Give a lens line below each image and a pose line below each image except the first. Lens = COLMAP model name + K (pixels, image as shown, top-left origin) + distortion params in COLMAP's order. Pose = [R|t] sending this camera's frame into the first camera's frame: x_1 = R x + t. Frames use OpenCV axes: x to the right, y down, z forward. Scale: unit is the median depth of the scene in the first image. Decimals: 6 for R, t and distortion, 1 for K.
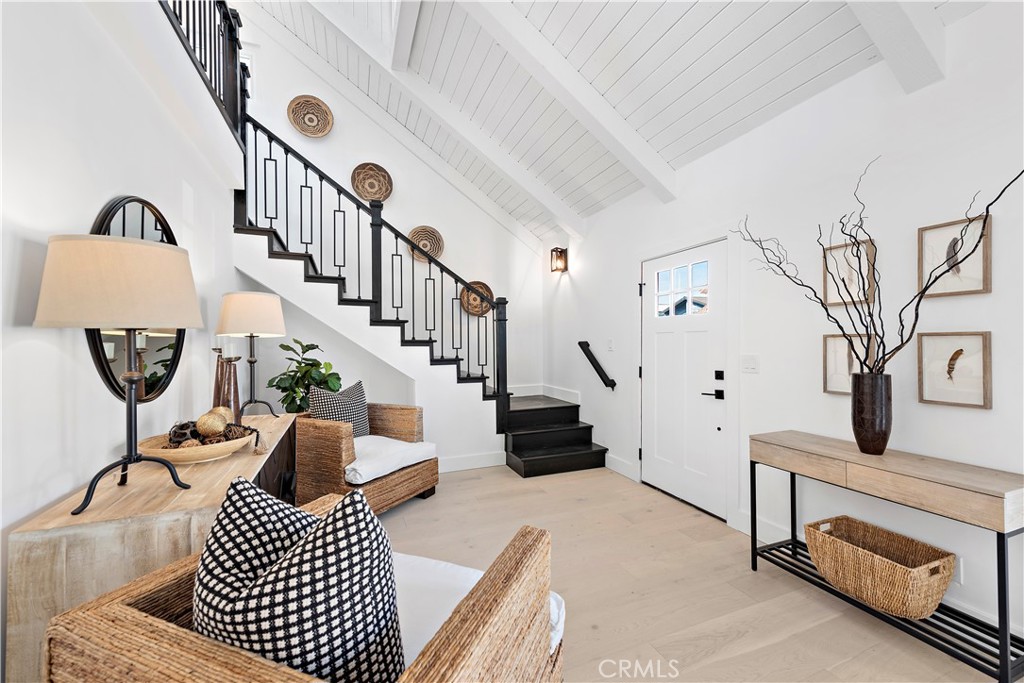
lens RADIAL K [[403.8, 0, 512.0], [0, 403.8, 341.5], [0, 0, 1]] dist [0.020254, 0.000144]
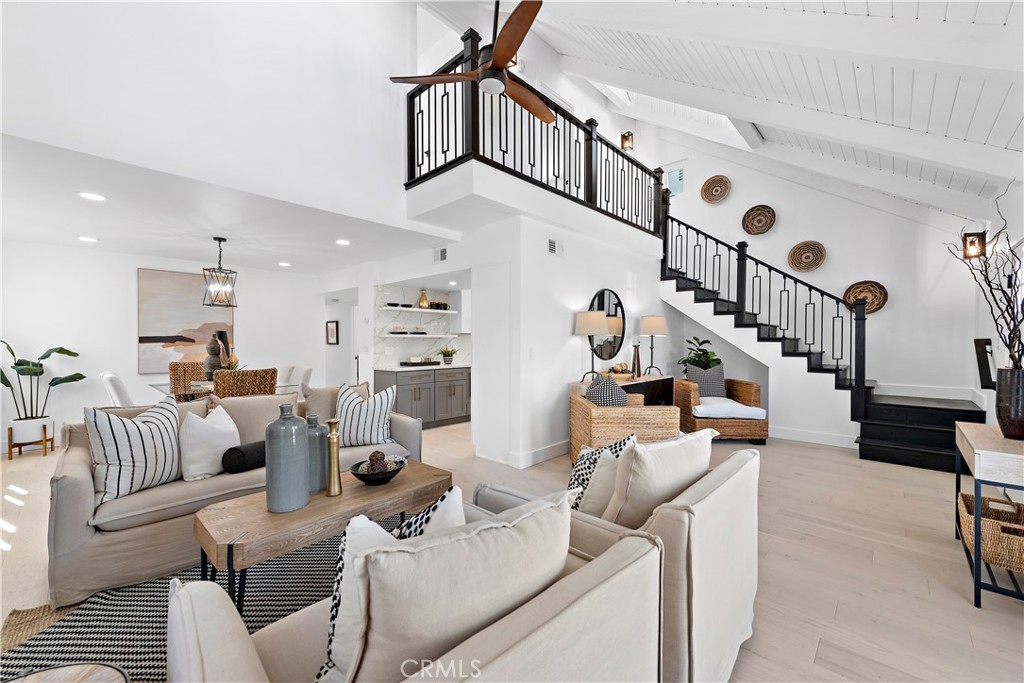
lens RADIAL K [[407.0, 0, 512.5], [0, 407.0, 344.3], [0, 0, 1]] dist [0.002796, 0.000171]
pose [[0.416526, 0.015477, -0.908992, 0.735589], [0.000943, 0.999847, 0.017456, -0.005334], [0.909123, -0.008128, 0.416447, -0.405695]]
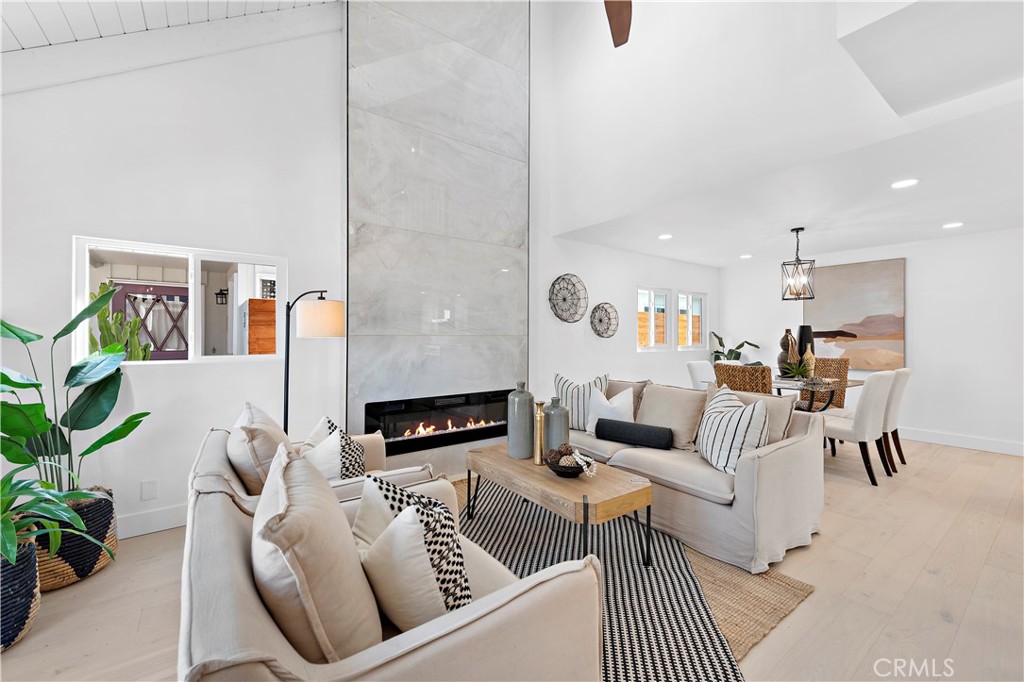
lens RADIAL K [[406.5, 0, 511.2], [0, 406.5, 339.0], [0, 0, 1]] dist [0.002548, 0.000237]
pose [[-0.968041, 0.009535, -0.250612, 0.307122], [0.009266, 0.999955, 0.002253, 0.004239], [0.250622, -0.000141, -0.968085, 0.288984]]
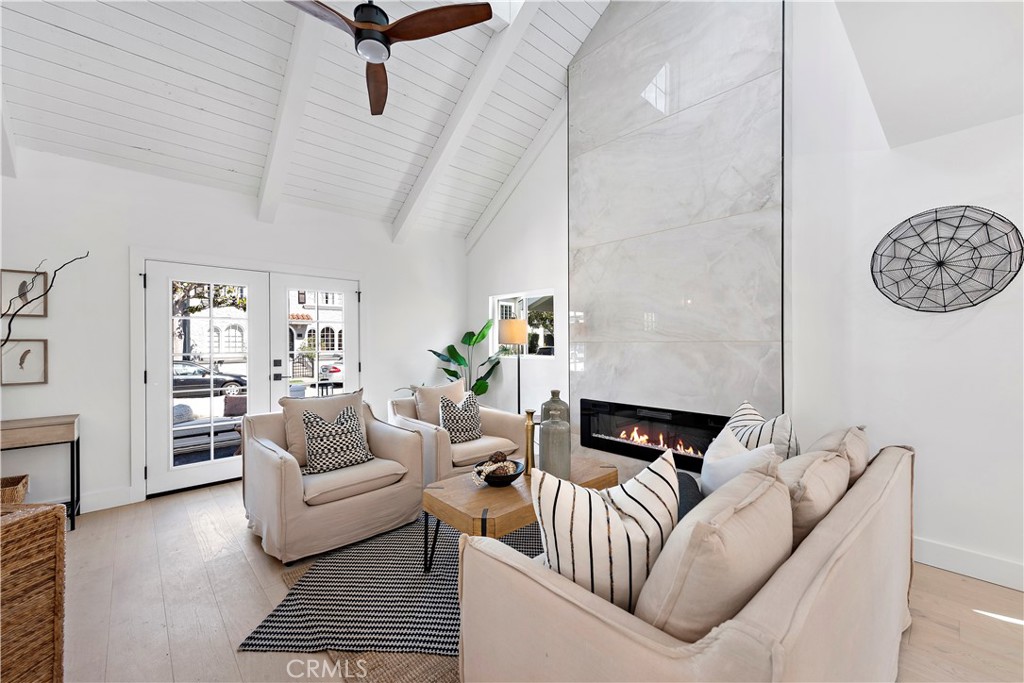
lens RADIAL K [[407.0, 0, 512.5], [0, 407.0, 344.3], [0, 0, 1]] dist [0.002796, 0.000171]
pose [[-0.351678, 0.006235, 0.936100, -0.562571], [0.003364, 0.999980, -0.005396, 0.006403], [-0.936115, 0.001251, -0.351692, -0.114790]]
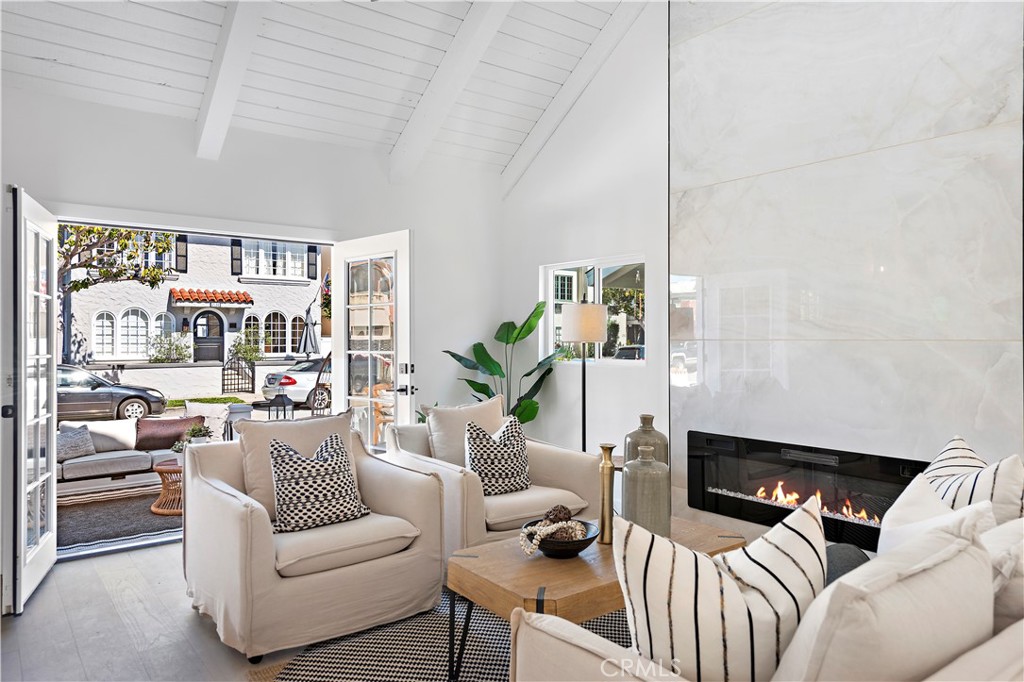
lens RADIAL K [[686.9, 0, 505.6], [0, 686.9, 336.8], [0, 0, 1]] dist [0.005883, 0.000067]
pose [[-0.258837, 0.010610, 0.965863, -0.633793], [-0.001728, 0.999933, -0.011447, 0.004216], [-0.965919, -0.004632, -0.258802, -0.078362]]
